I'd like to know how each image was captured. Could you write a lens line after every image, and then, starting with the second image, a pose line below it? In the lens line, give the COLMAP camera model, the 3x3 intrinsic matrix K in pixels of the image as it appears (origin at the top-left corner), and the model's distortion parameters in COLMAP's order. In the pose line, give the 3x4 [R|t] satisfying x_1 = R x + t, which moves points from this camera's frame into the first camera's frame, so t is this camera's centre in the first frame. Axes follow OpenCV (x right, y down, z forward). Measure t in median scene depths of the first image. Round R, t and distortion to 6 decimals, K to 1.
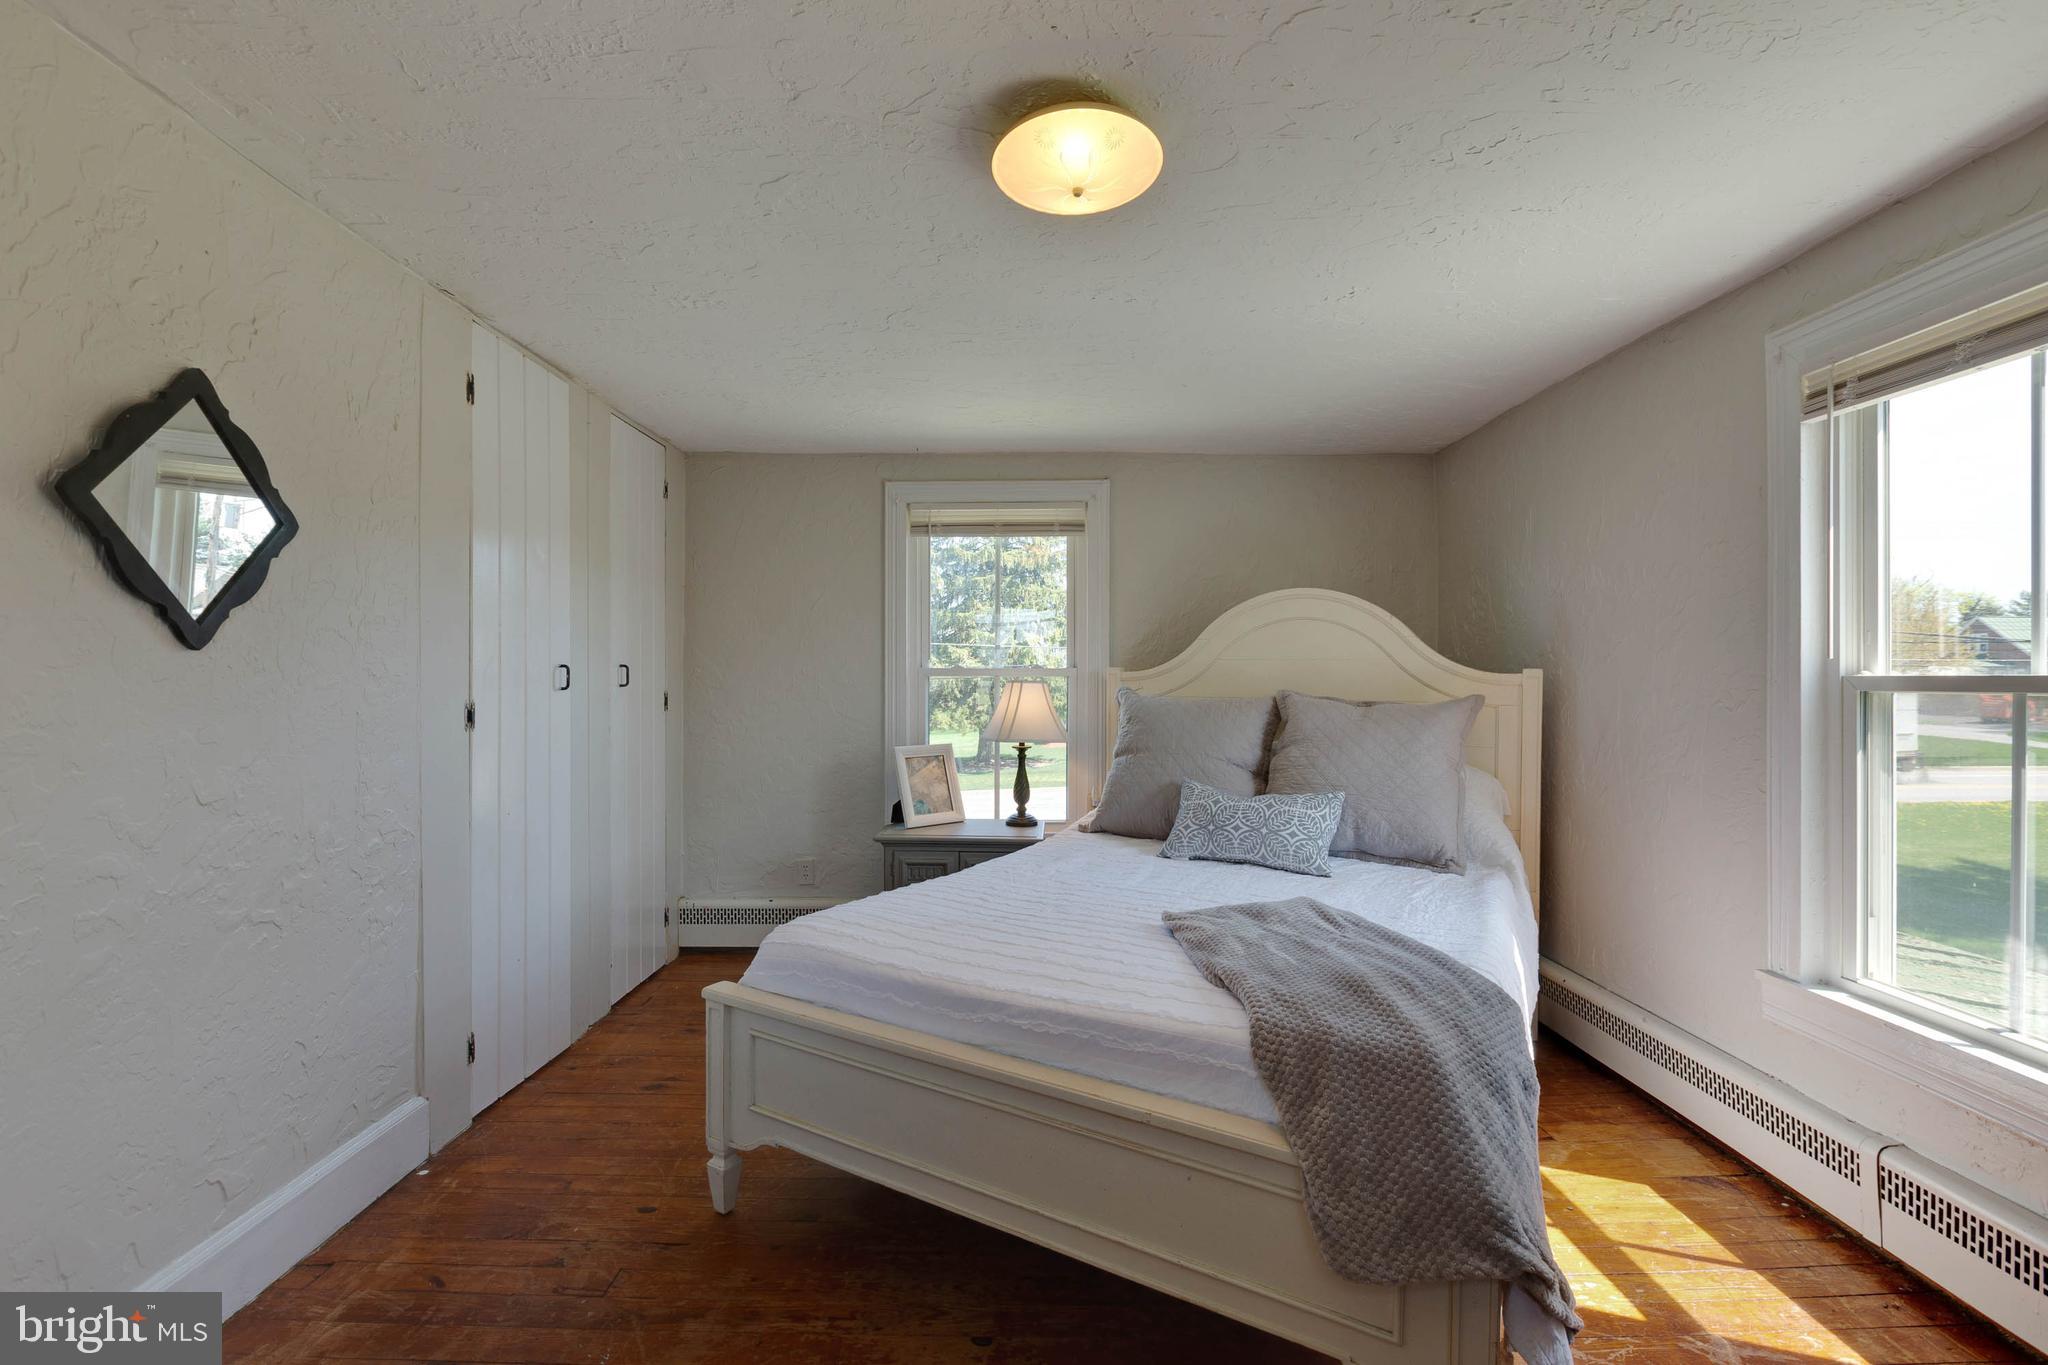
lens RADIAL K [[928.4, 0, 1023.3], [0, 928.4, 684.8], [0, 0, 1]] dist [0.001577, -0.000747]
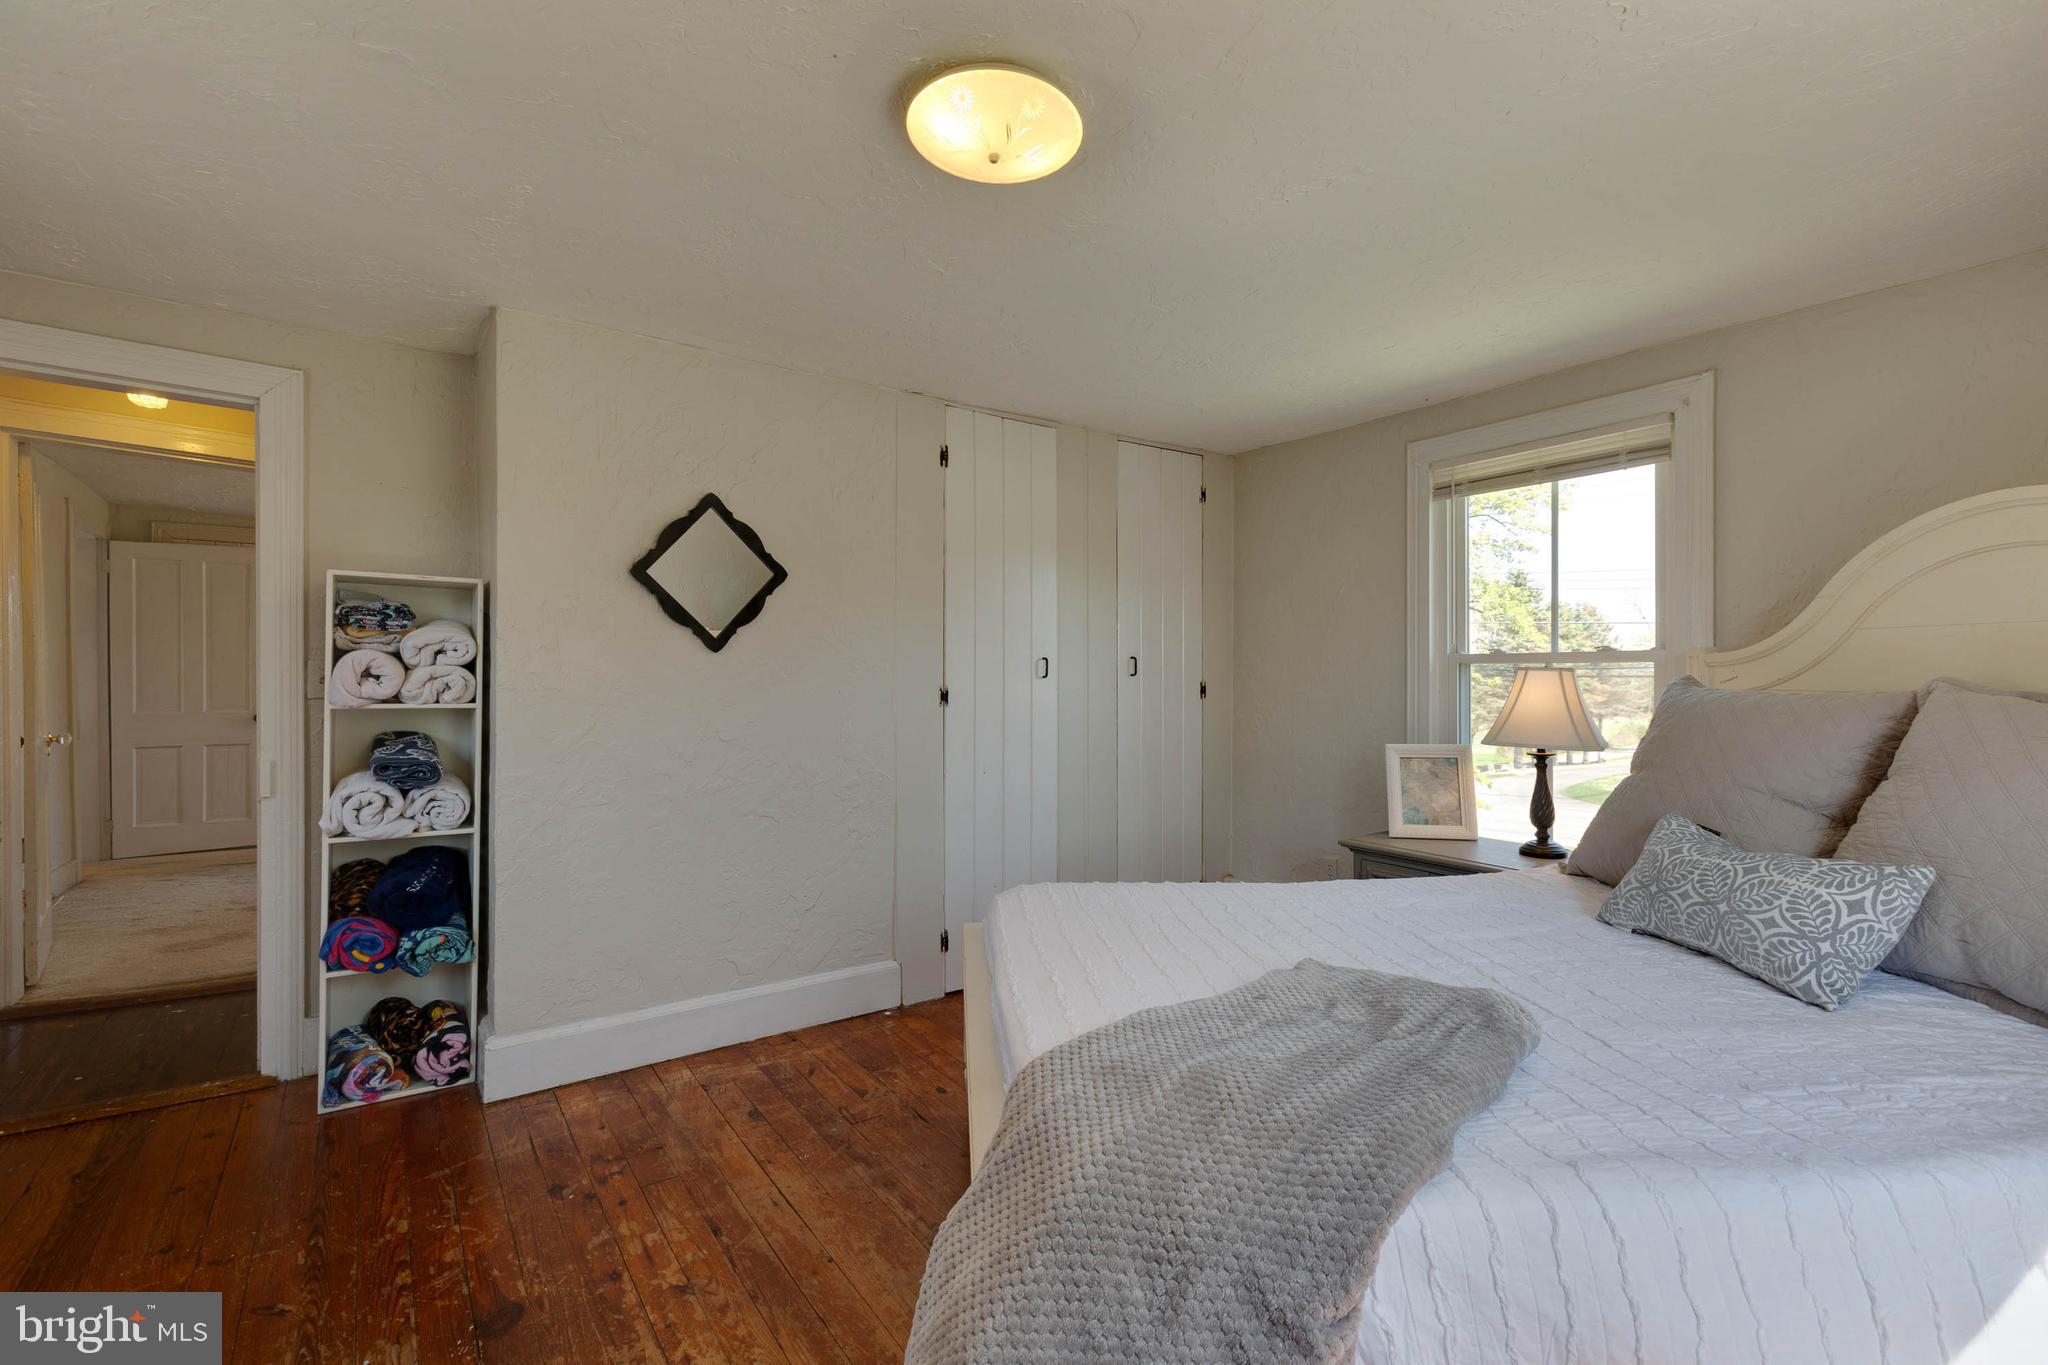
lens RADIAL K [[928.4, 0, 1025.5], [0, 928.4, 677.0], [0, 0, 1]] dist [0.001577, -0.000747]
pose [[0.569620, -0.001856, -0.821906, 0.507306], [-0.000907, 0.999995, -0.002887, 0.007738], [0.821908, 0.002390, 0.569615, 0.277007]]
